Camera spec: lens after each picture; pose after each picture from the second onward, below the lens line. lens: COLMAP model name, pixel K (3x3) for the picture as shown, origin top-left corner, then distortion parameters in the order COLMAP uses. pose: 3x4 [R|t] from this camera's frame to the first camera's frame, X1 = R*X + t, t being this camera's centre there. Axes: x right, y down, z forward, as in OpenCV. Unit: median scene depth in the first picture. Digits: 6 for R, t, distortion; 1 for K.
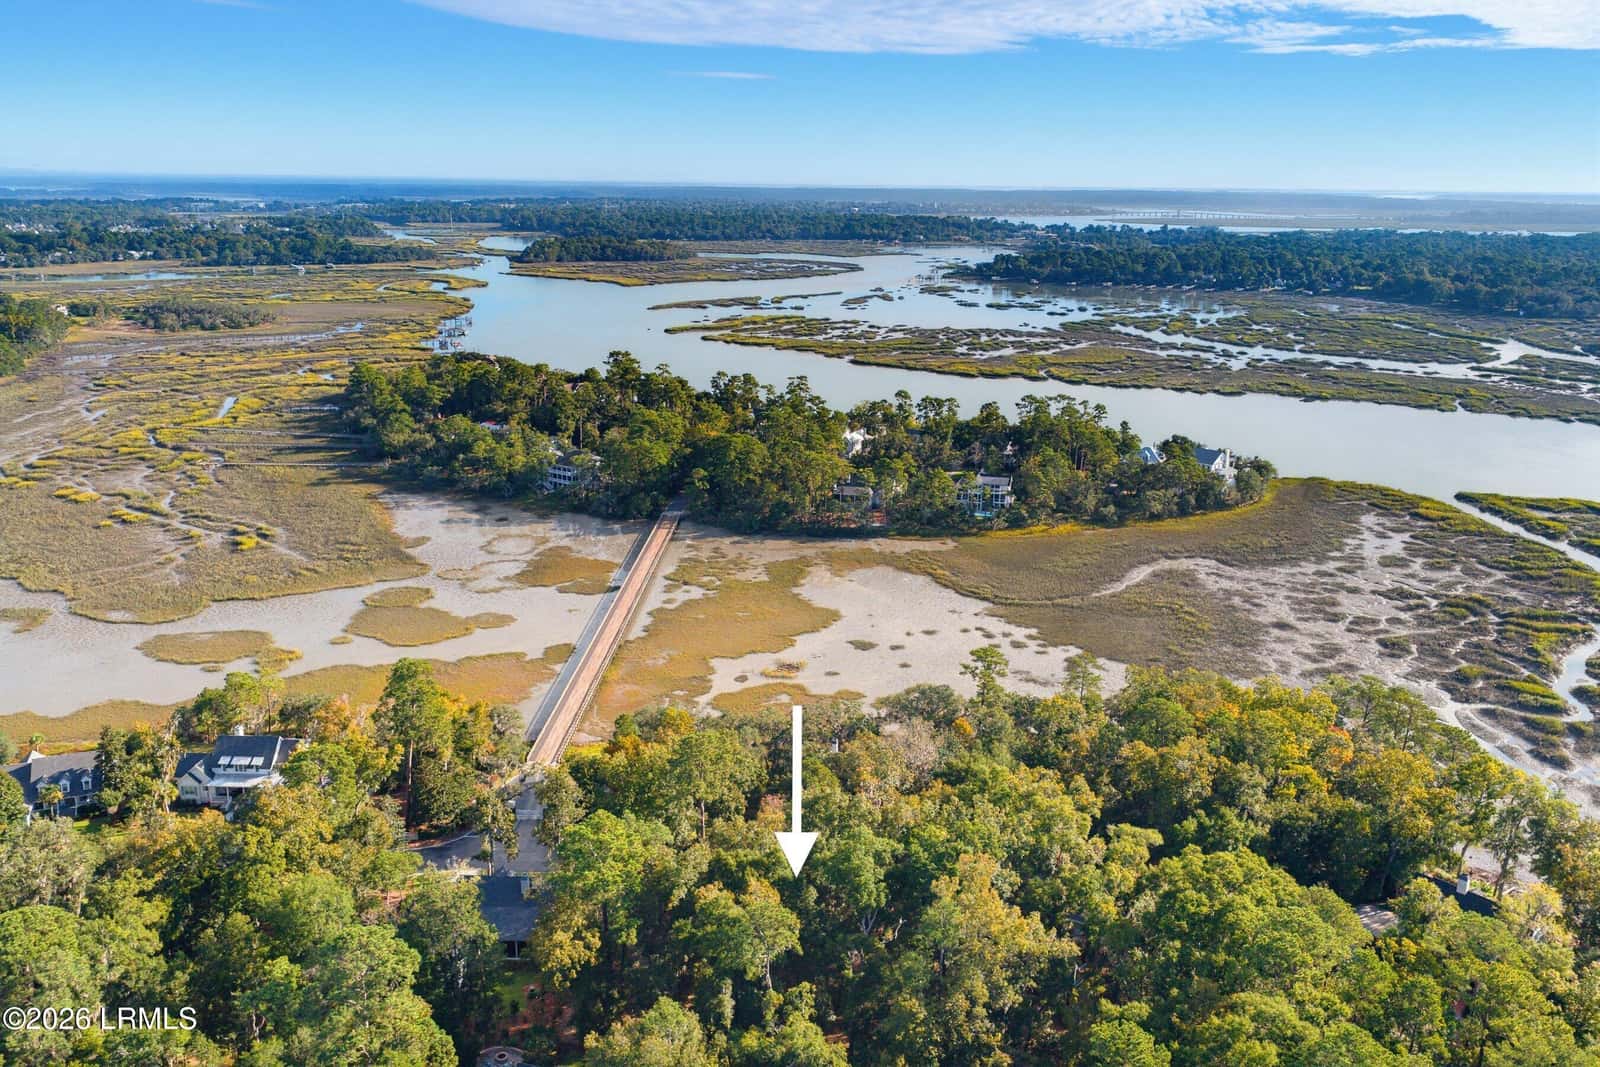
lens RADIAL K [[1308.6, 0, 806.0], [0, 1308.6, 536.5], [0, 0, 1]] dist [0.052810, -0.075753]
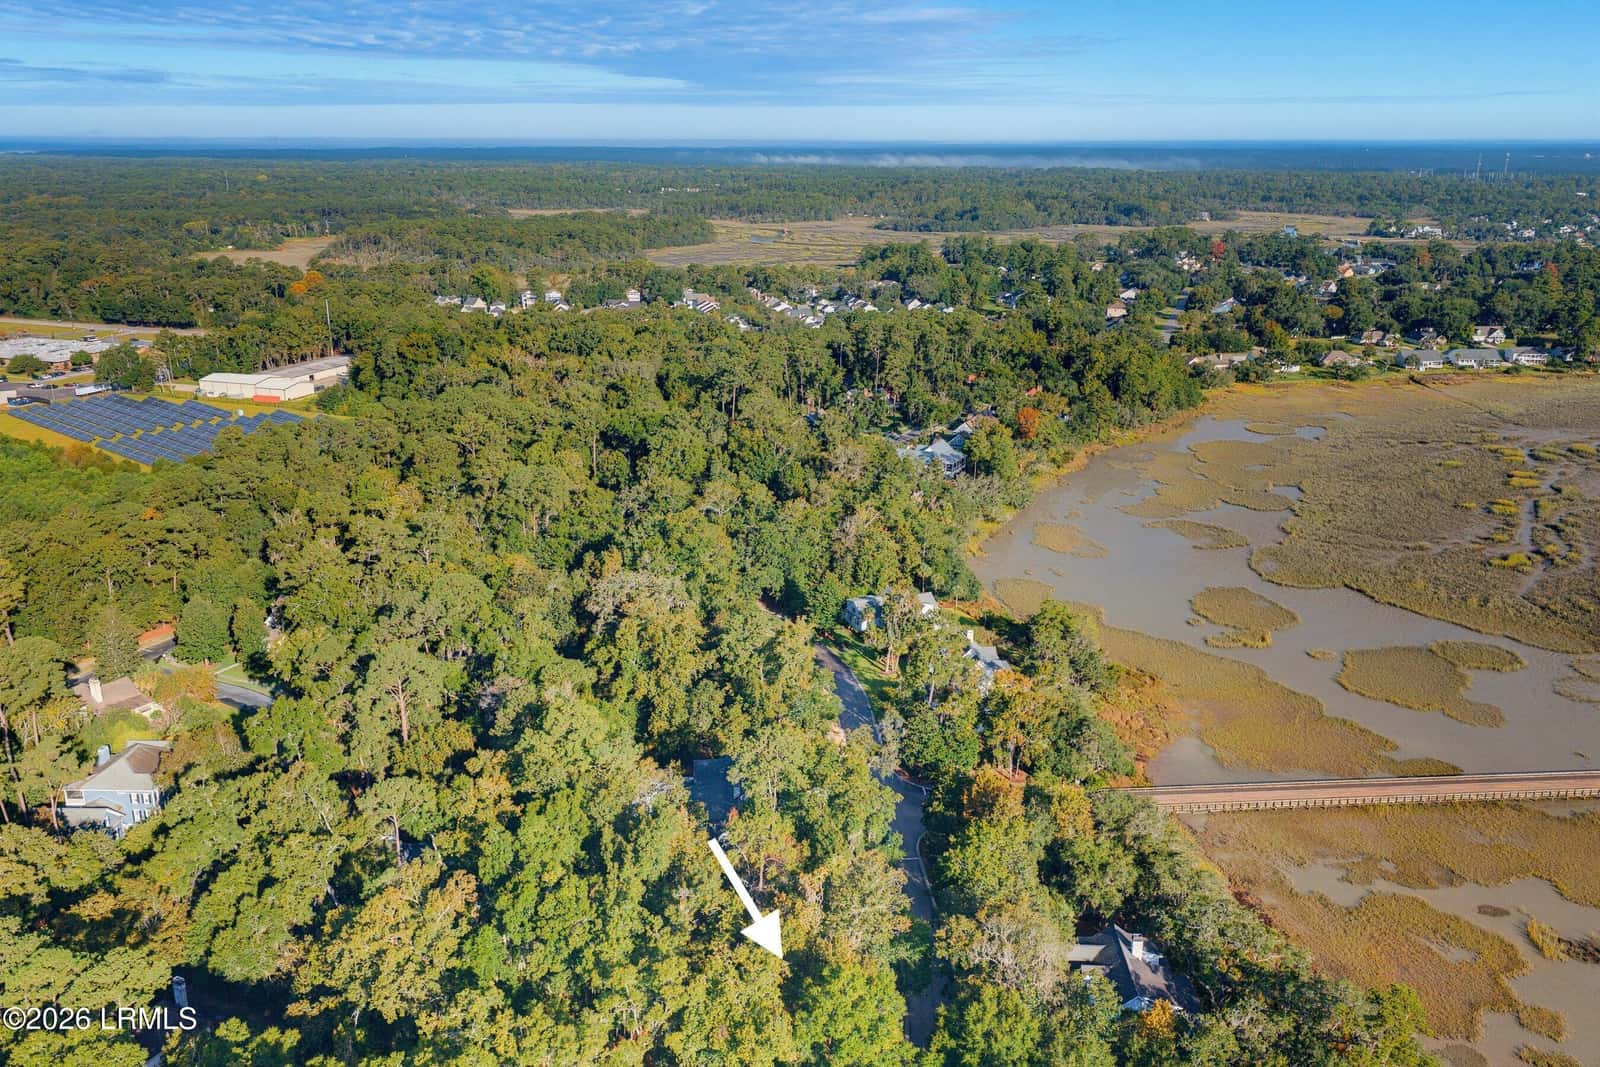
lens RADIAL K [[1308.6, 0, 805.5], [0, 1308.6, 531.8], [0, 0, 1]] dist [0.052810, -0.075753]
pose [[0.108868, 0.275686, -0.955063, 0.267645], [-0.262293, 0.934691, 0.239906, -0.074262], [0.958828, 0.224388, 0.174068, 0.282888]]
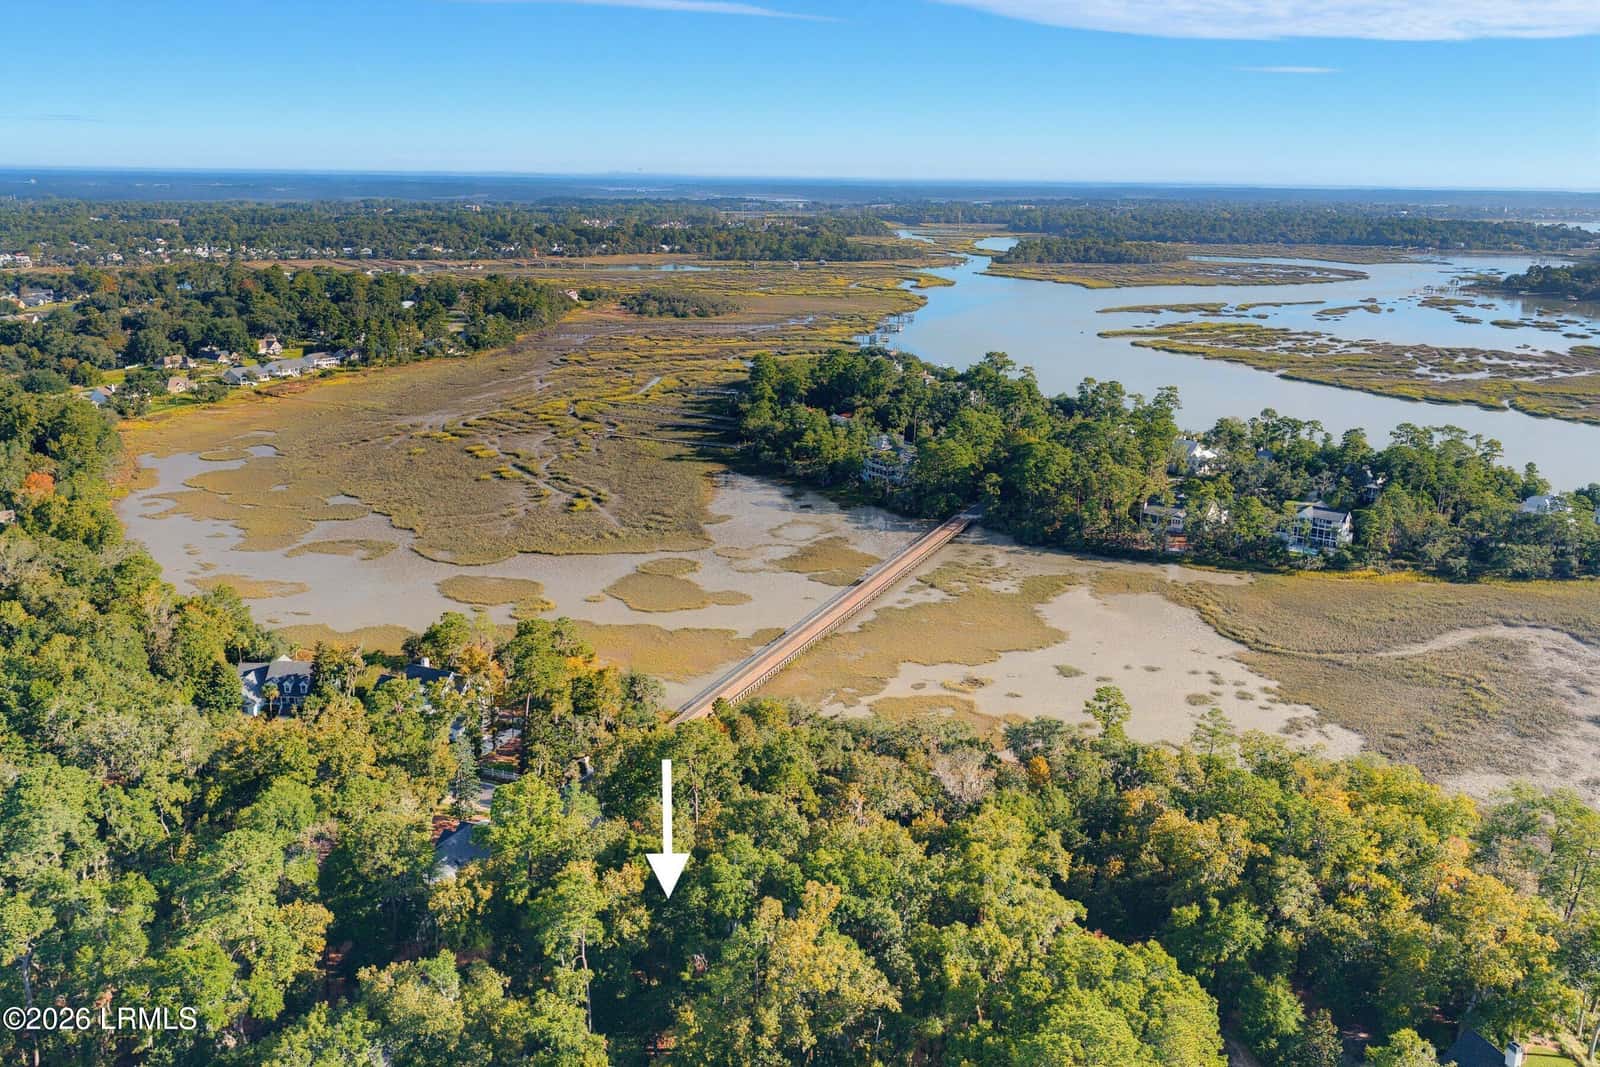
lens RADIAL K [[1308.6, 0, 801.6], [0, 1308.6, 540.1], [0, 0, 1]] dist [0.052810, -0.075753]
pose [[0.921232, 0.104166, -0.374808, 0.123643], [-0.103645, 0.994380, 0.021607, -0.006696], [0.374952, 0.018942, 0.926851, 0.030327]]
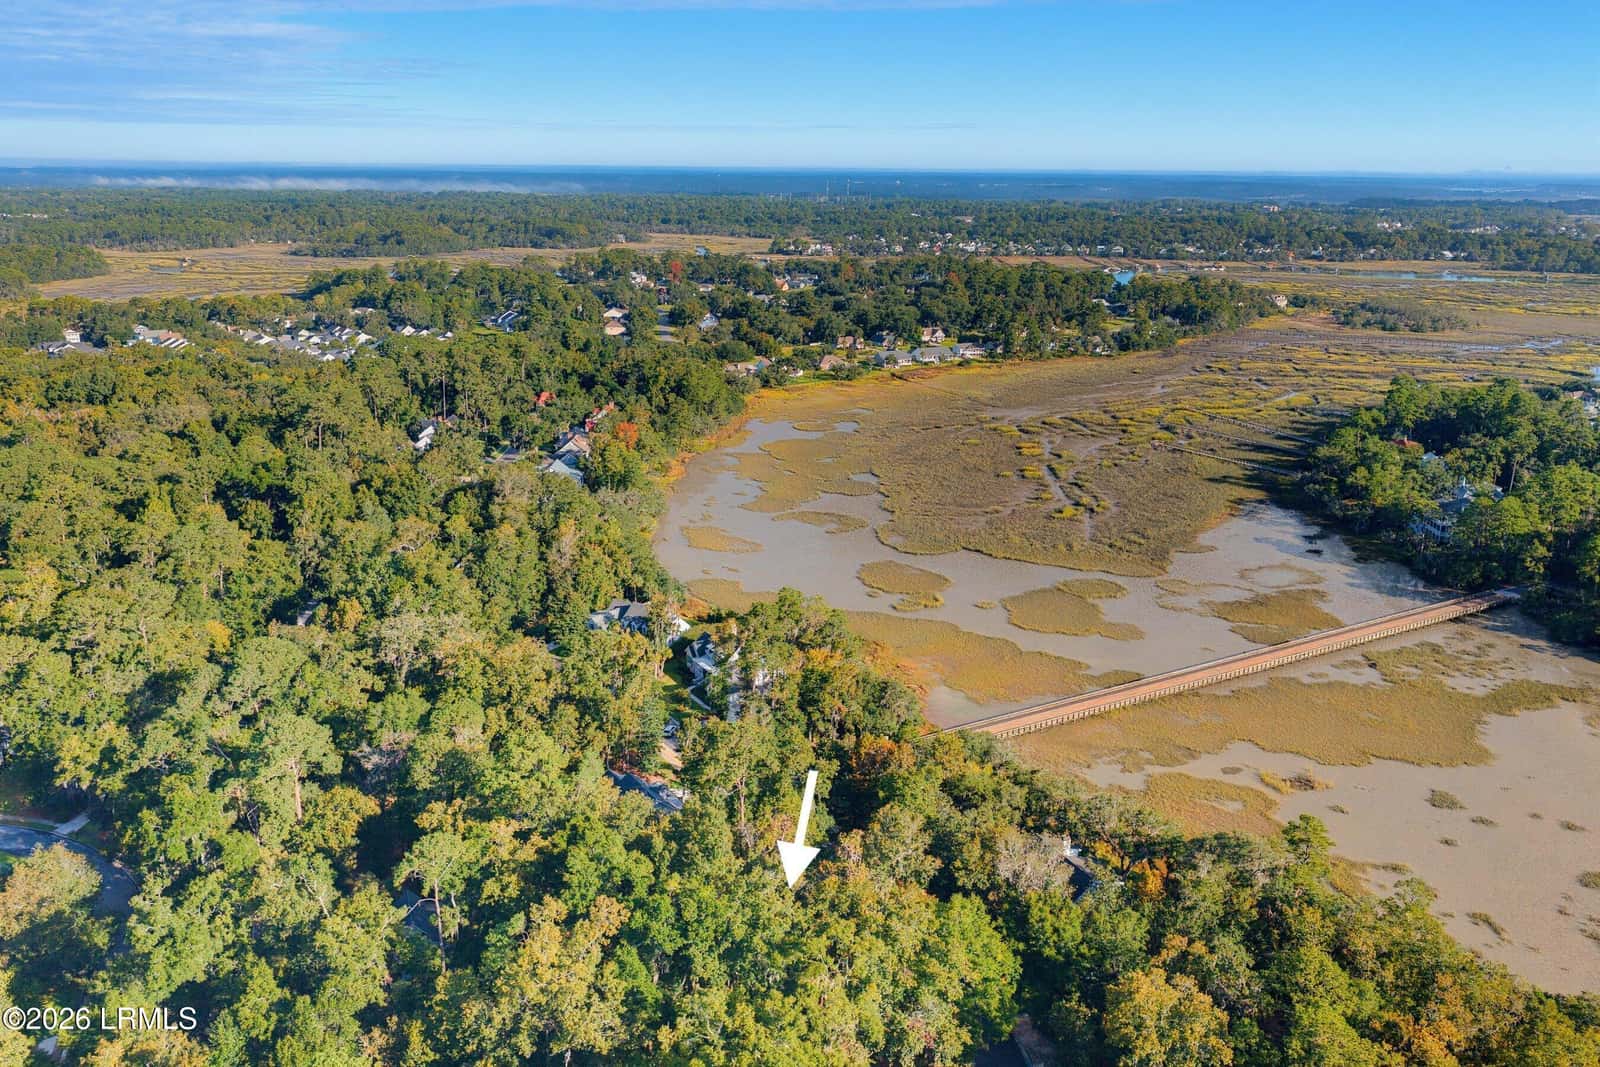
lens RADIAL K [[1308.6, 0, 803.0], [0, 1308.6, 533.7], [0, 0, 1]] dist [0.052810, -0.075753]
pose [[0.539806, 0.221822, -0.812037, 0.246542], [-0.224590, 0.967640, 0.115031, -0.039471], [0.811276, 0.120281, 0.572157, 0.154093]]
